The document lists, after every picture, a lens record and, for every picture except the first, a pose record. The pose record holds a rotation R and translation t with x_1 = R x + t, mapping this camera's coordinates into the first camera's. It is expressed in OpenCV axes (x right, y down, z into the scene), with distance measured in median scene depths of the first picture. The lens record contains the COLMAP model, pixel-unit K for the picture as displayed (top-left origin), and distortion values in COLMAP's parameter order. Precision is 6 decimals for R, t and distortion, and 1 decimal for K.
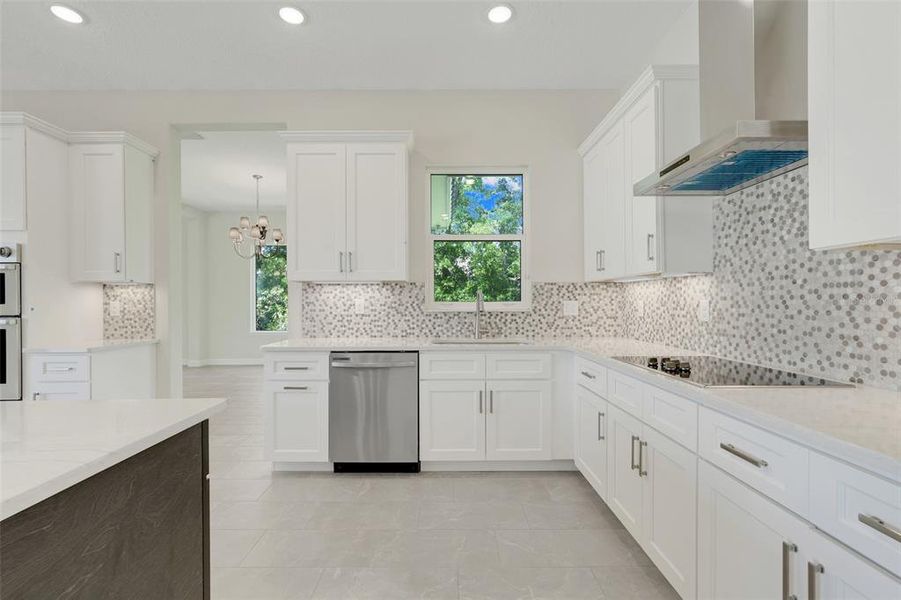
lens RADIAL K [[403.7, 0, 450.5], [0, 403.7, 300.0], [0, 0, 1]] dist [0.000500, 0.000067]
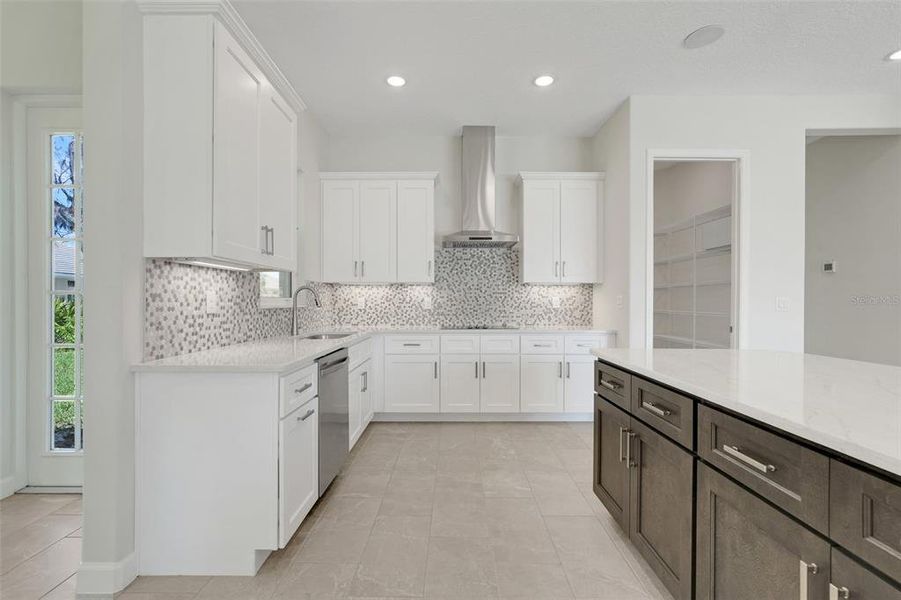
lens RADIAL K [[403.7, 0, 450.5], [0, 403.7, 300.0], [0, 0, 1]] dist [0.000500, 0.000067]
pose [[0.008035, 0.006306, 0.999948, -0.887626], [-0.004752, 0.999969, -0.006268, 0.014682], [-0.999956, -0.004701, 0.008064, 0.600236]]
